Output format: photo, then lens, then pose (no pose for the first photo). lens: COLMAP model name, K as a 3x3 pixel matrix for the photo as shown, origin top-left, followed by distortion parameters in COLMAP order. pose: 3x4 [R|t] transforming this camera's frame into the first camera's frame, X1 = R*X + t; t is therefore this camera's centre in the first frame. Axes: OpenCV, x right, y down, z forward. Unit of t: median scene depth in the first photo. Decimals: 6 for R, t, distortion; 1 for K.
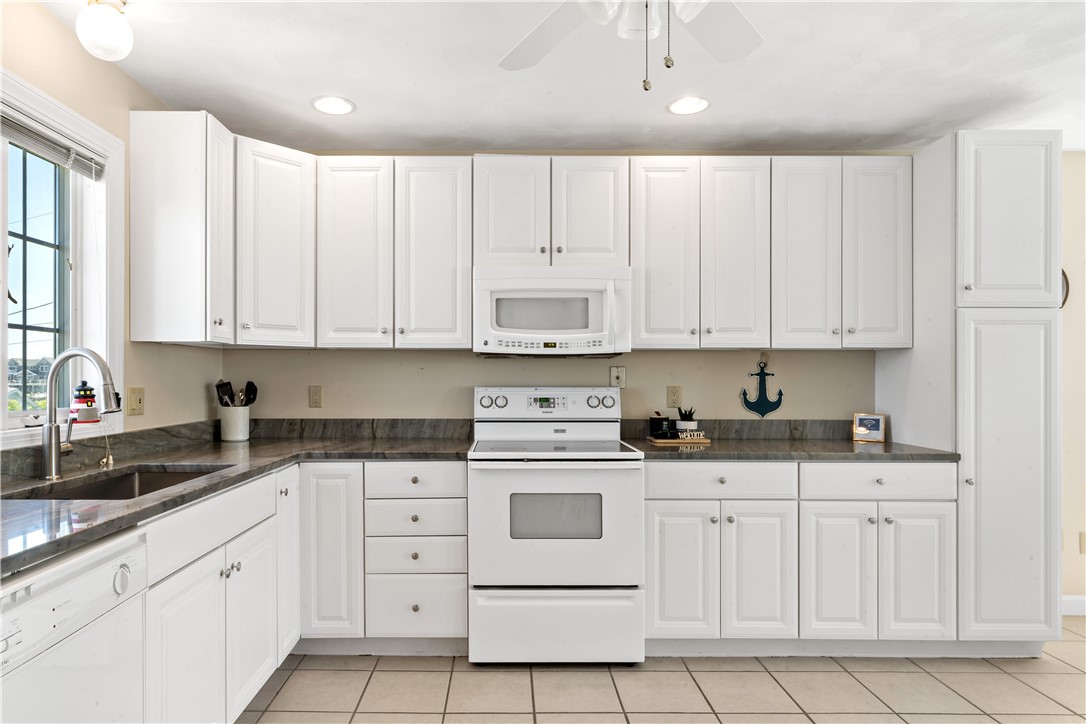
lens RADIAL K [[641.1, 0, 542.5], [0, 641.1, 370.3], [0, 0, 1]] dist [-0.000187, -0.000743]
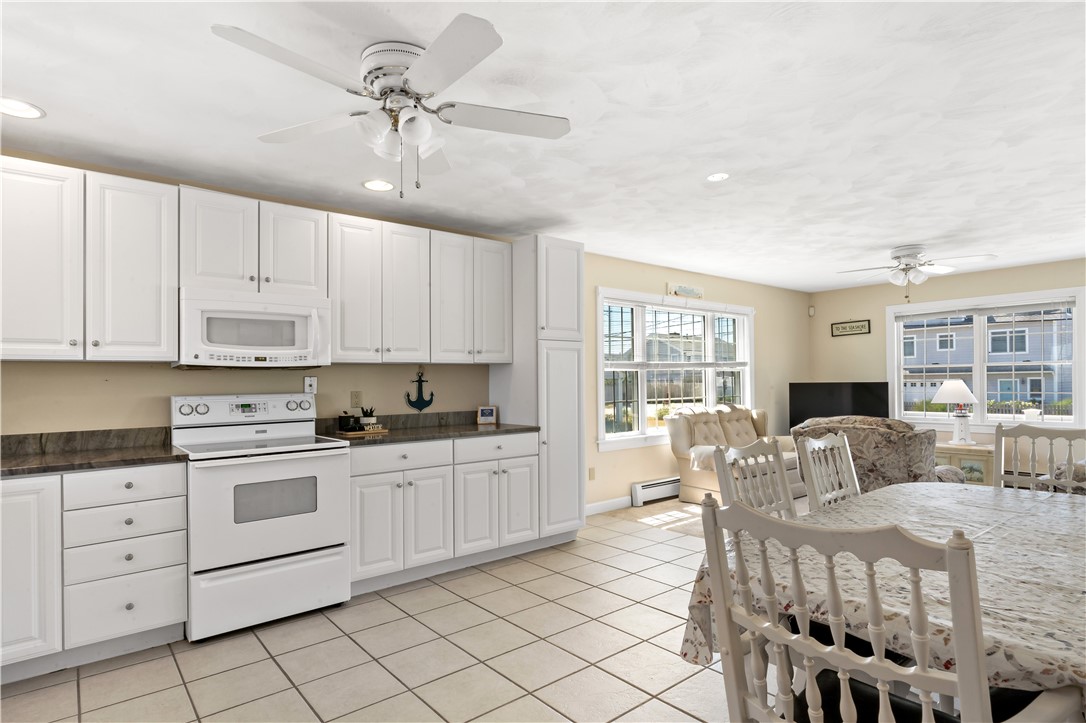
lens RADIAL K [[584.9, 0, 543.6], [0, 584.9, 385.5], [0, 0, 1]] dist [0.014373, -0.000413]
pose [[0.785055, -0.018546, 0.619149, -0.260745], [0.011563, 0.999816, 0.015288, -0.000816], [-0.619318, -0.004843, 0.785125, -0.189396]]
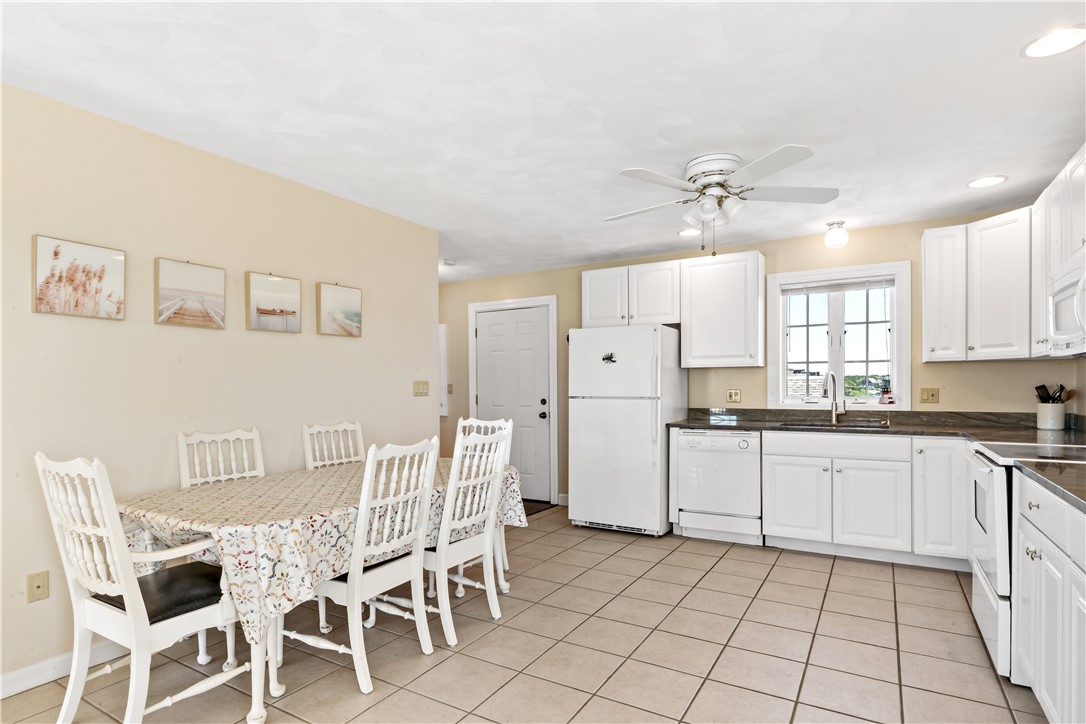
lens RADIAL K [[572.1, 0, 541.4], [0, 572.1, 394.6], [0, 0, 1]] dist [-0.007744, 0.000656]
pose [[-0.551600, 0.015117, -0.833972, 1.065324], [0.013096, 0.999869, 0.009462, 0.013957], [0.834006, -0.005703, -0.551726, 0.798578]]
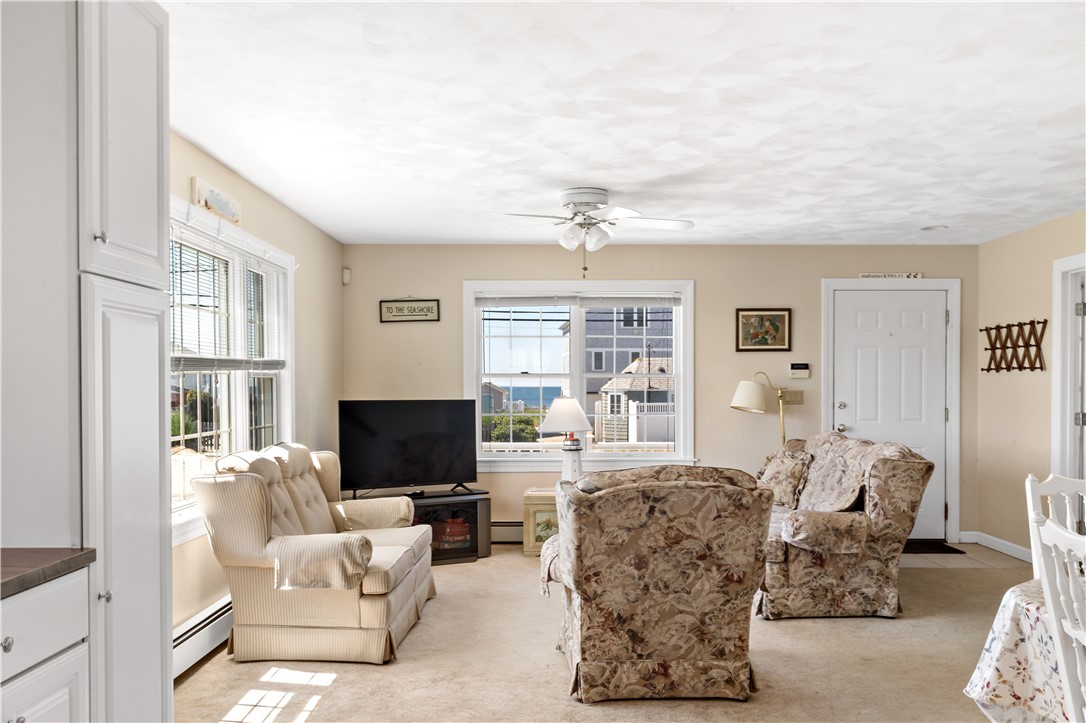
lens RADIAL K [[931.5, 0, 564.7], [0, 931.5, 396.1], [0, 0, 1]] dist [0.002711, 0.005114]
pose [[0.024924, -0.014228, 0.999588, -0.092999], [-0.008813, 0.999857, 0.014452, -0.008271], [-0.999651, -0.009169, 0.024795, 0.537883]]
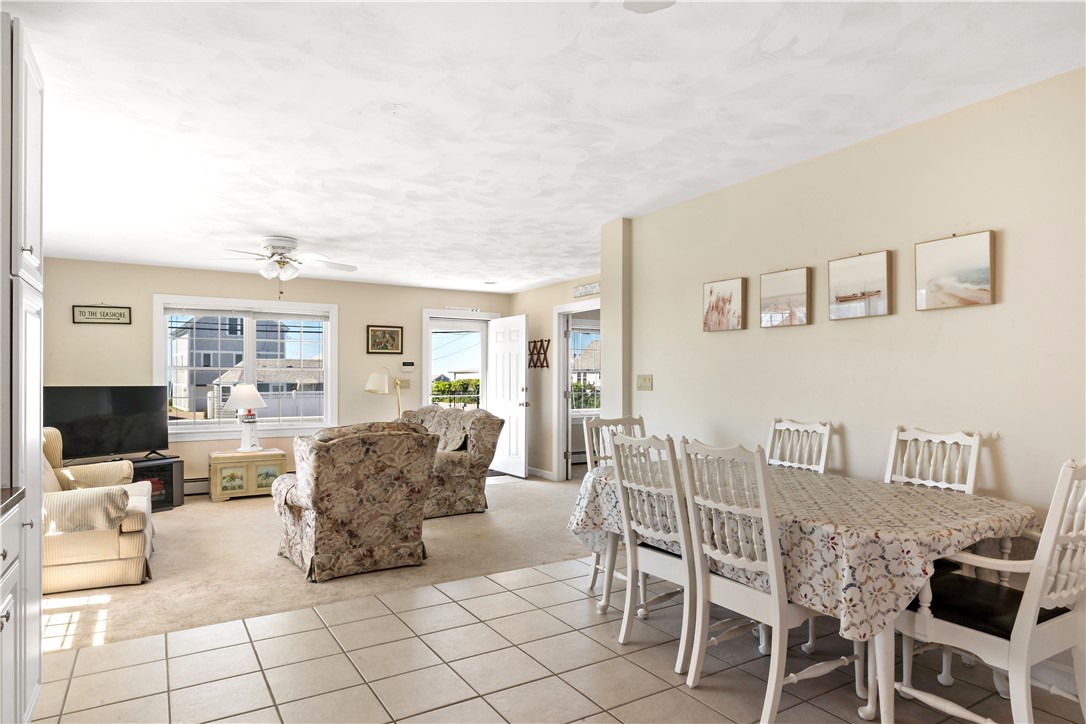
lens RADIAL K [[641.1, 0, 553.8], [0, 641.1, 380.0], [0, 0, 1]] dist [-0.000187, -0.000743]
pose [[-0.494154, -0.002542, 0.869371, -0.209512], [-0.009880, 0.999948, -0.002692, 0.010958], [-0.869318, -0.009920, -0.494153, 0.768644]]
